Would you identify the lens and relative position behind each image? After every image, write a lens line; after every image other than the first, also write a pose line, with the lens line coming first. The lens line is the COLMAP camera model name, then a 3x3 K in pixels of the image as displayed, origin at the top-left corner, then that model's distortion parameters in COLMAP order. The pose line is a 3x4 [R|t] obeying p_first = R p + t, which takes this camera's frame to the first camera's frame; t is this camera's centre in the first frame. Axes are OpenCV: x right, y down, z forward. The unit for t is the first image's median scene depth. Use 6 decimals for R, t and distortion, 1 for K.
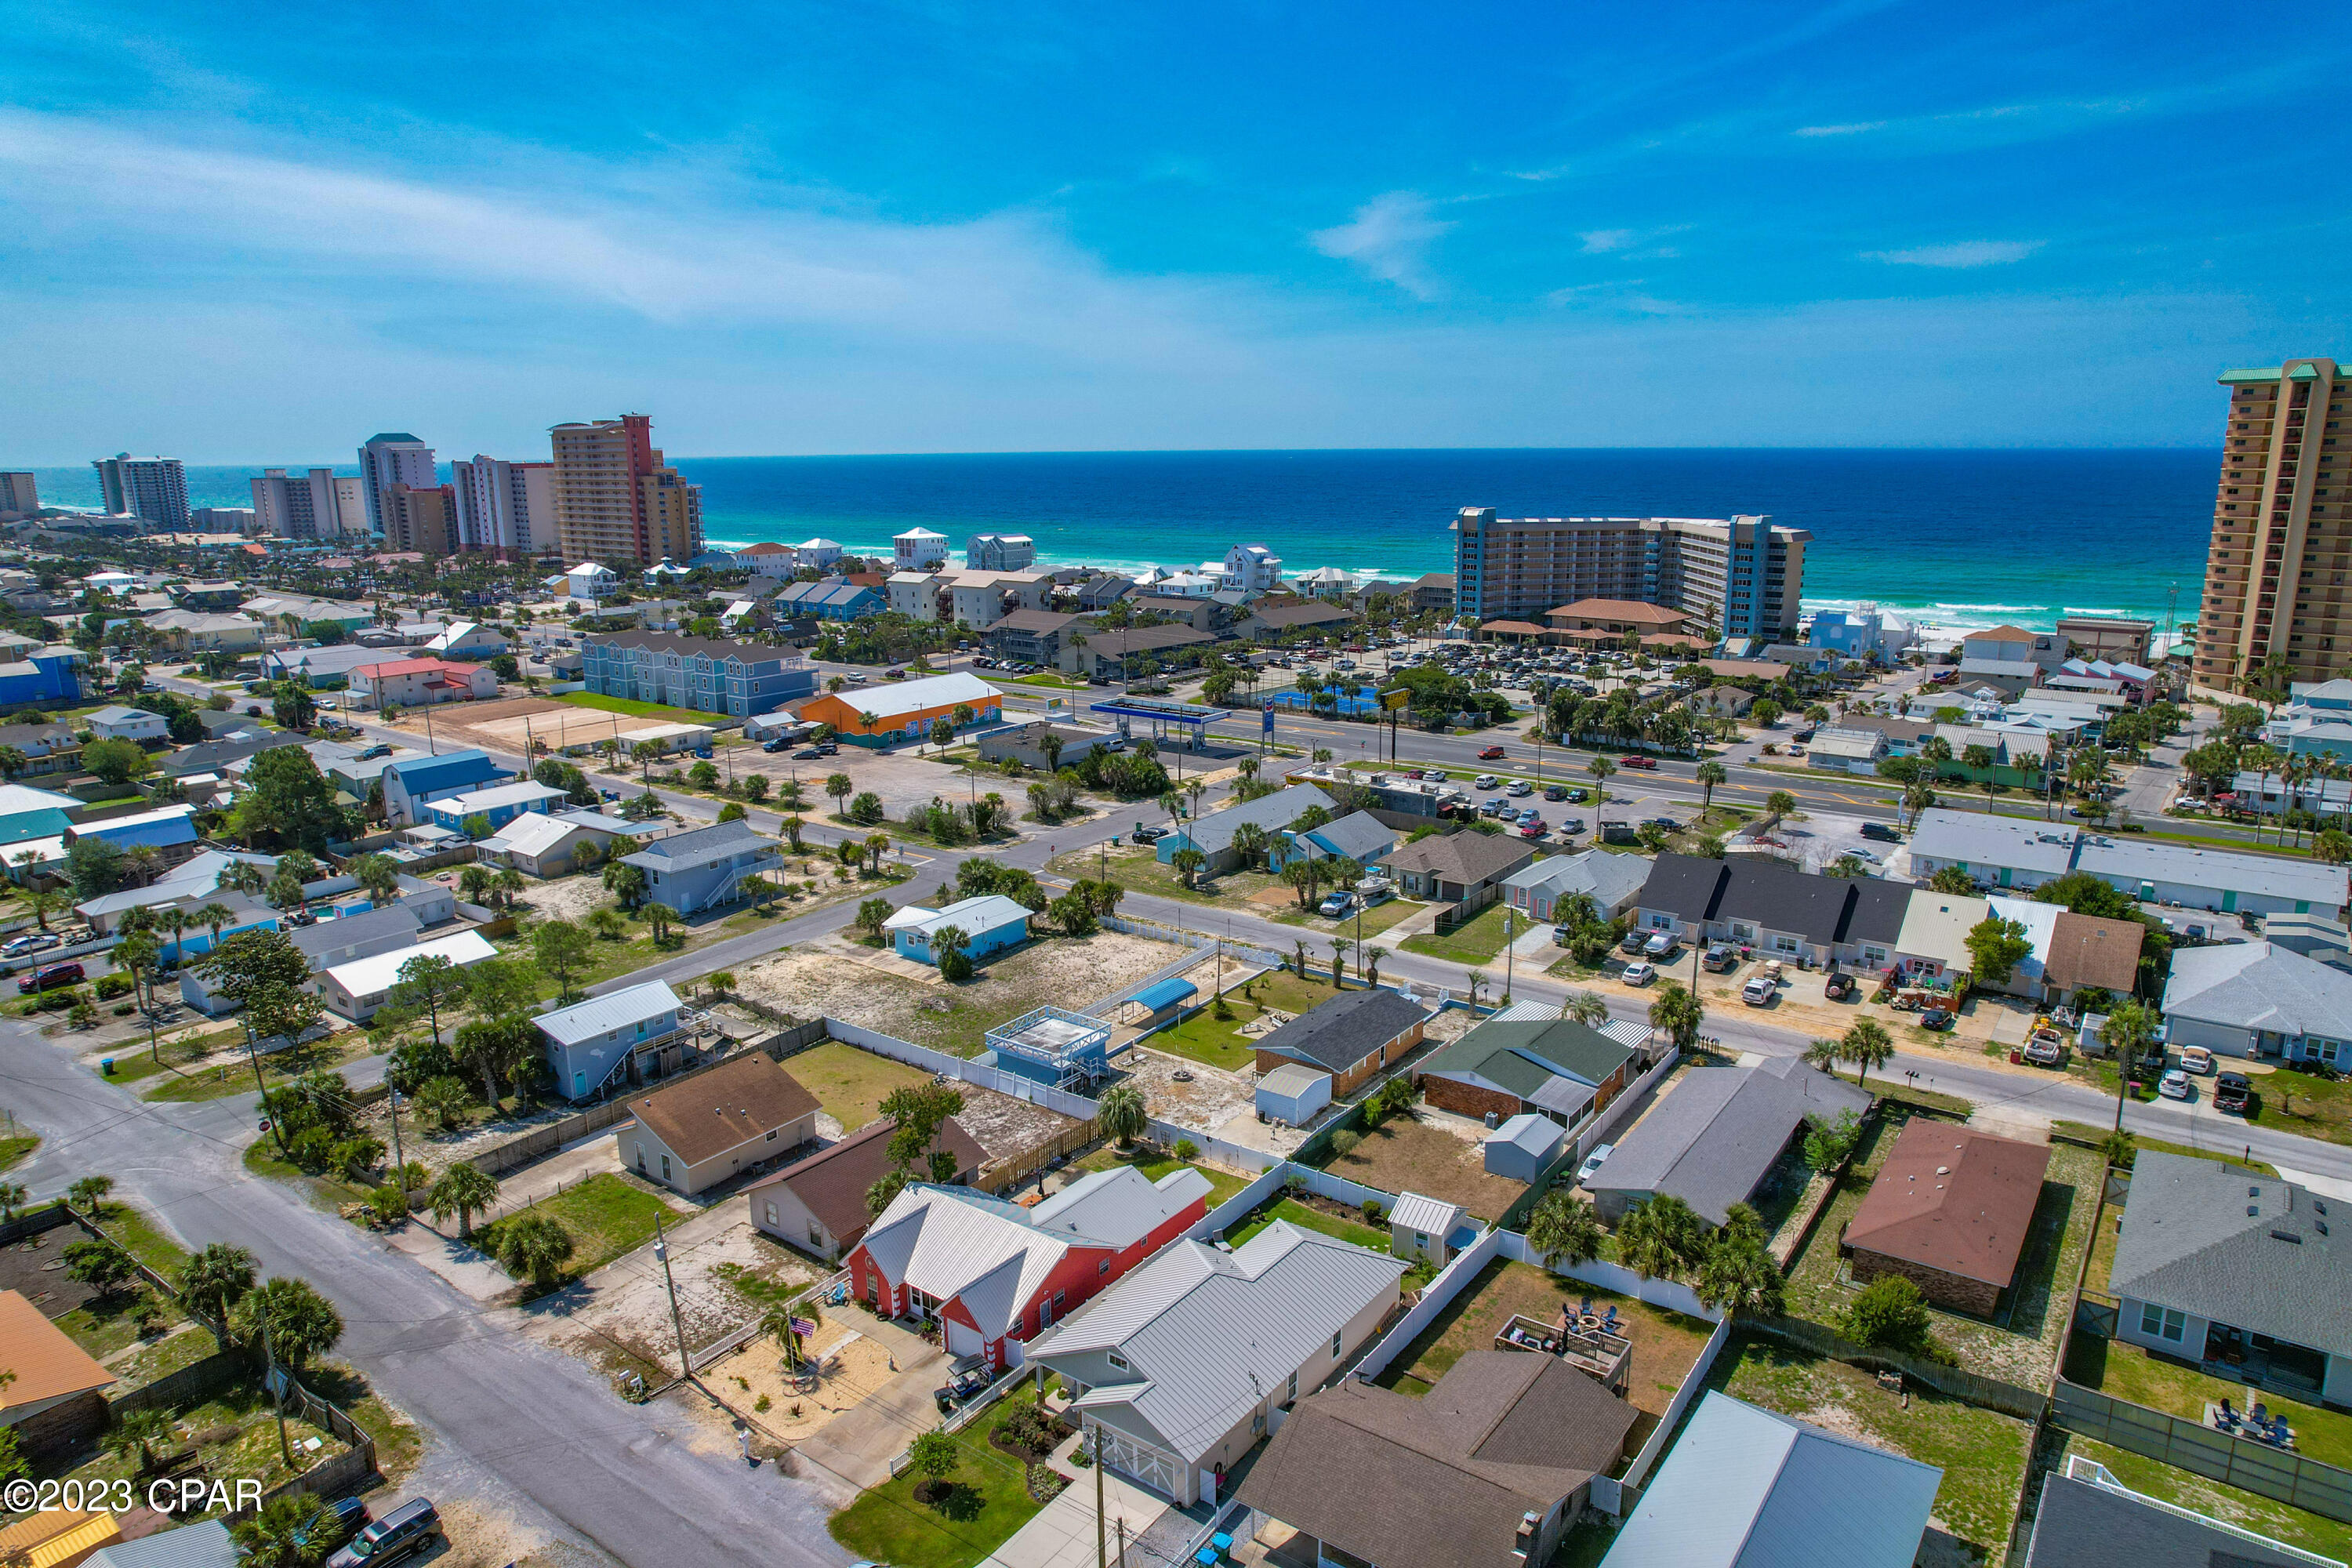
lens RADIAL K [[1486.6, 0, 1176.0], [0, 1486.6, 784.0], [0, 0, 1]] dist [0.001030, -0.000004]
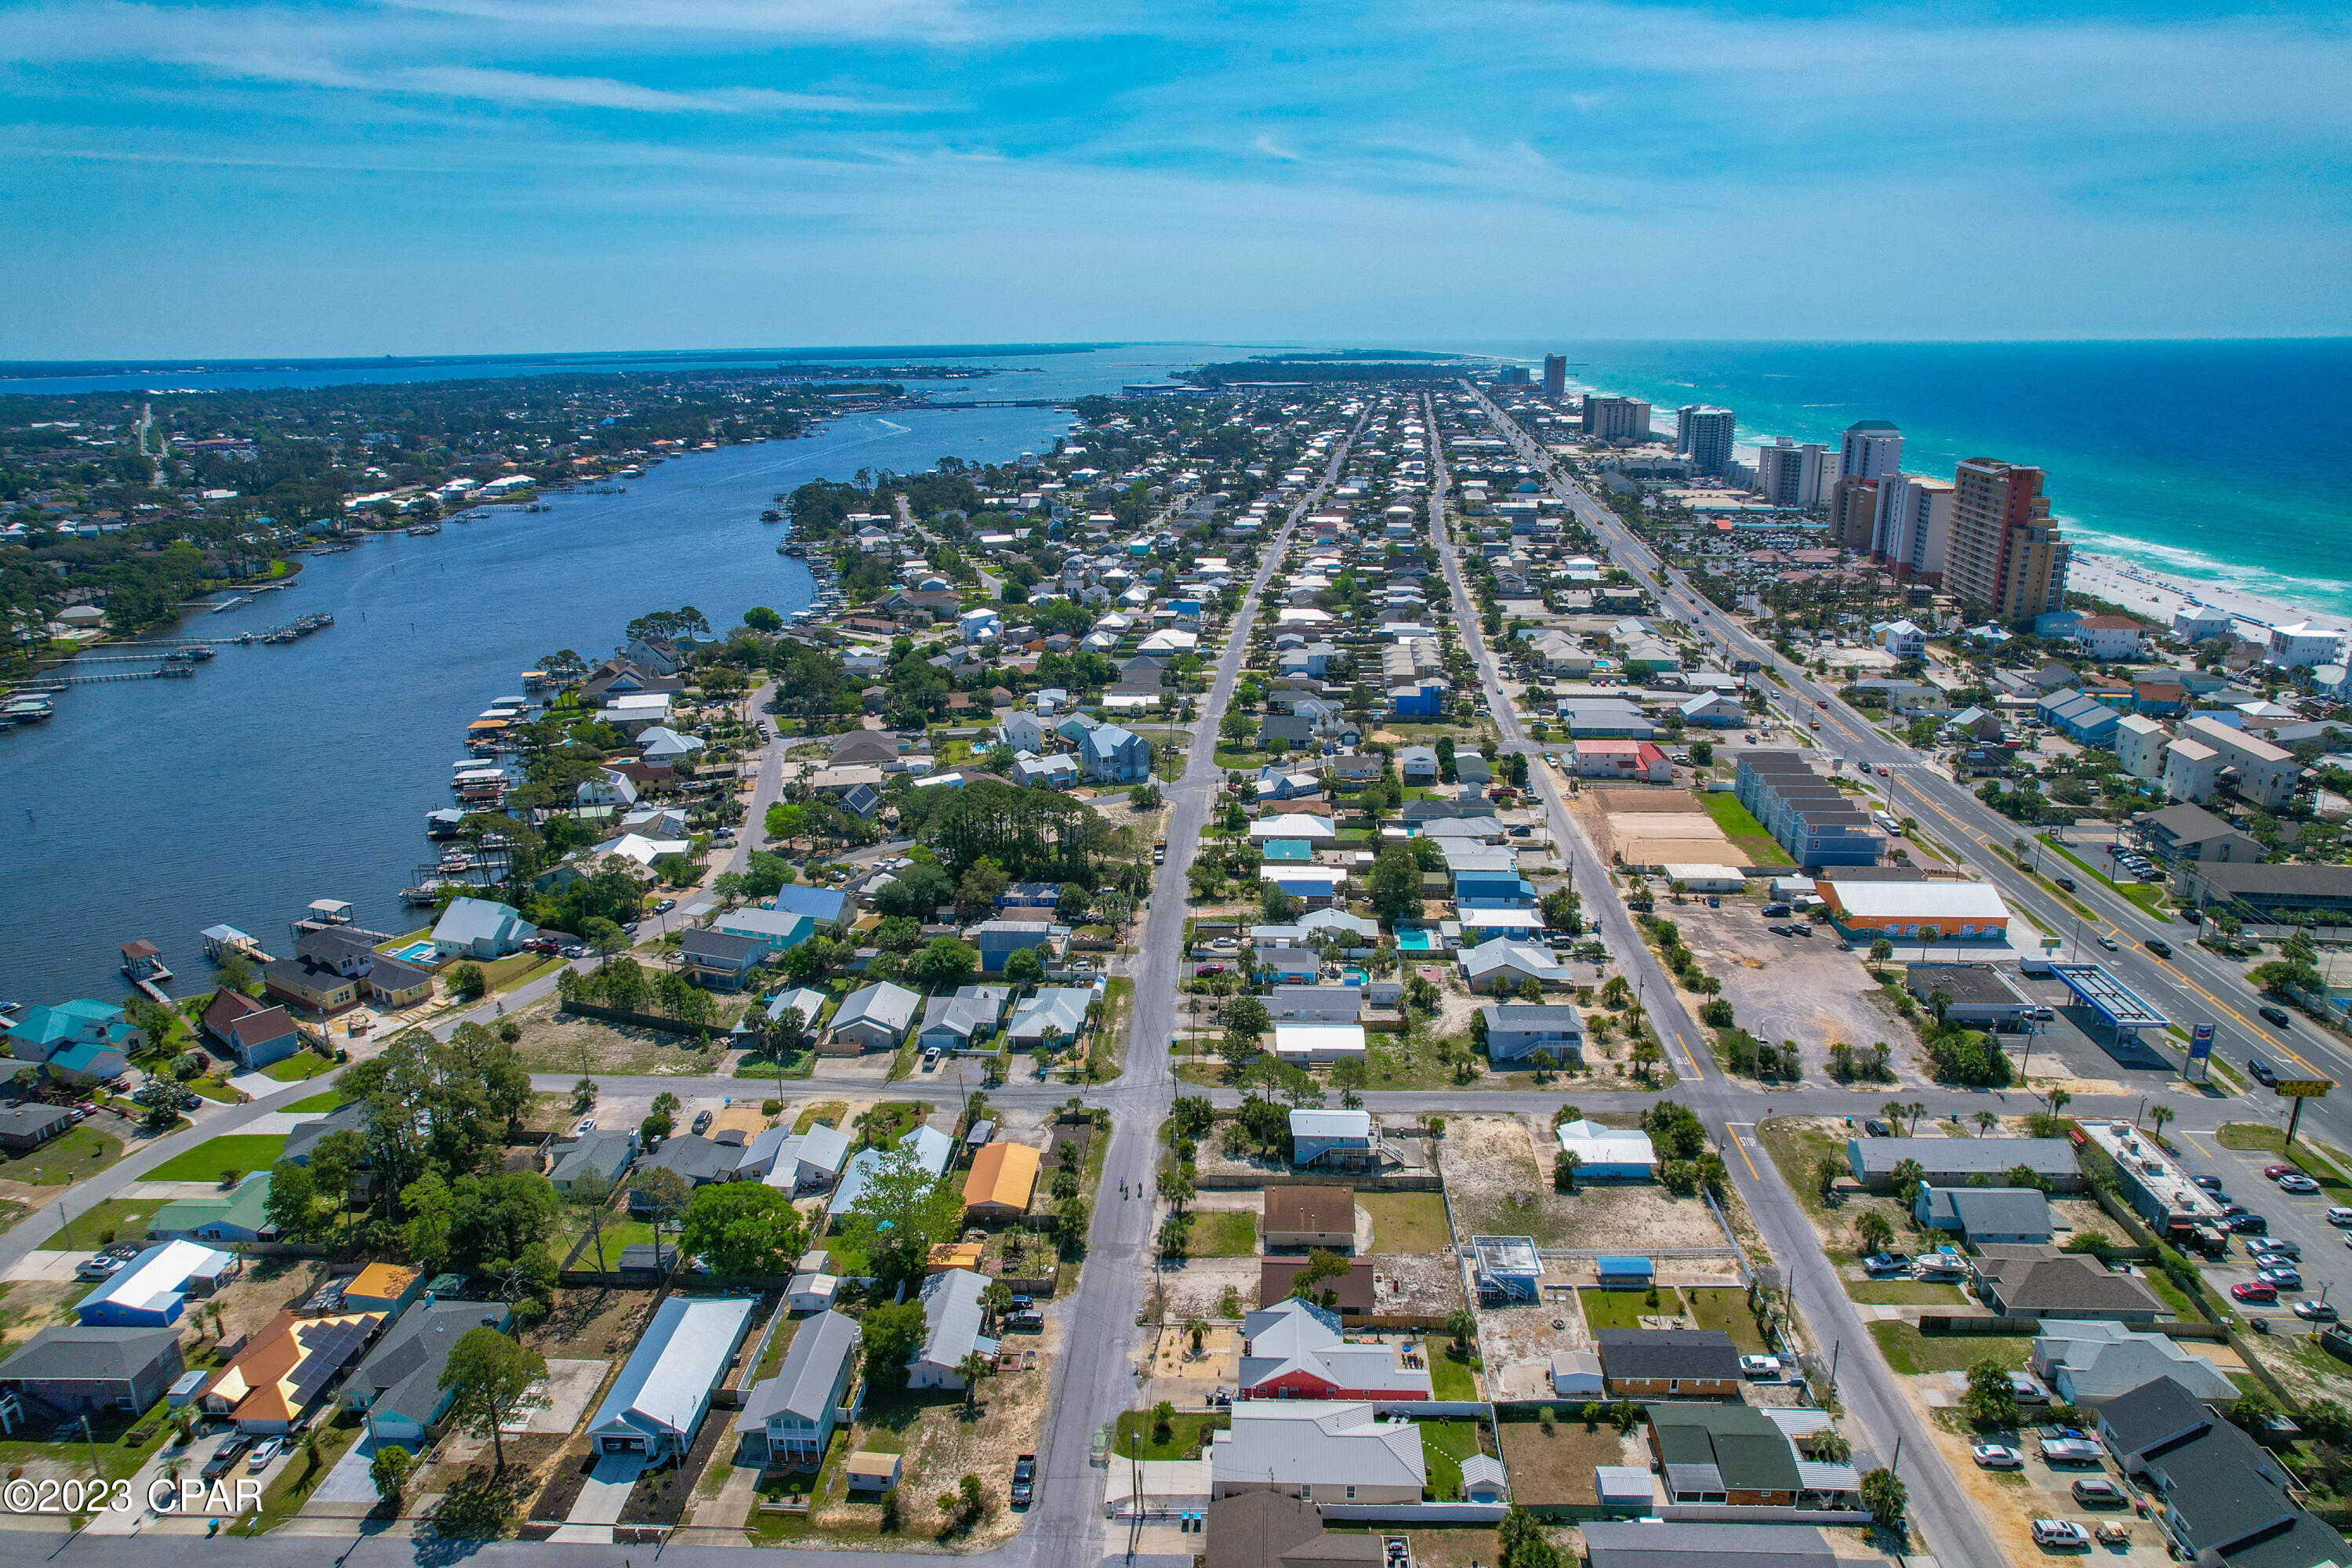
lens RADIAL K [[1544.0, 0, 1176.0], [0, 1544.0, 784.0], [0, 0, 1]] dist [-0.020798, -0.000112]
pose [[0.554810, 0.241002, -0.796306, 0.936828], [-0.179159, 0.969279, 0.168527, -0.547686], [0.812458, 0.049165, 0.580943, -0.237173]]
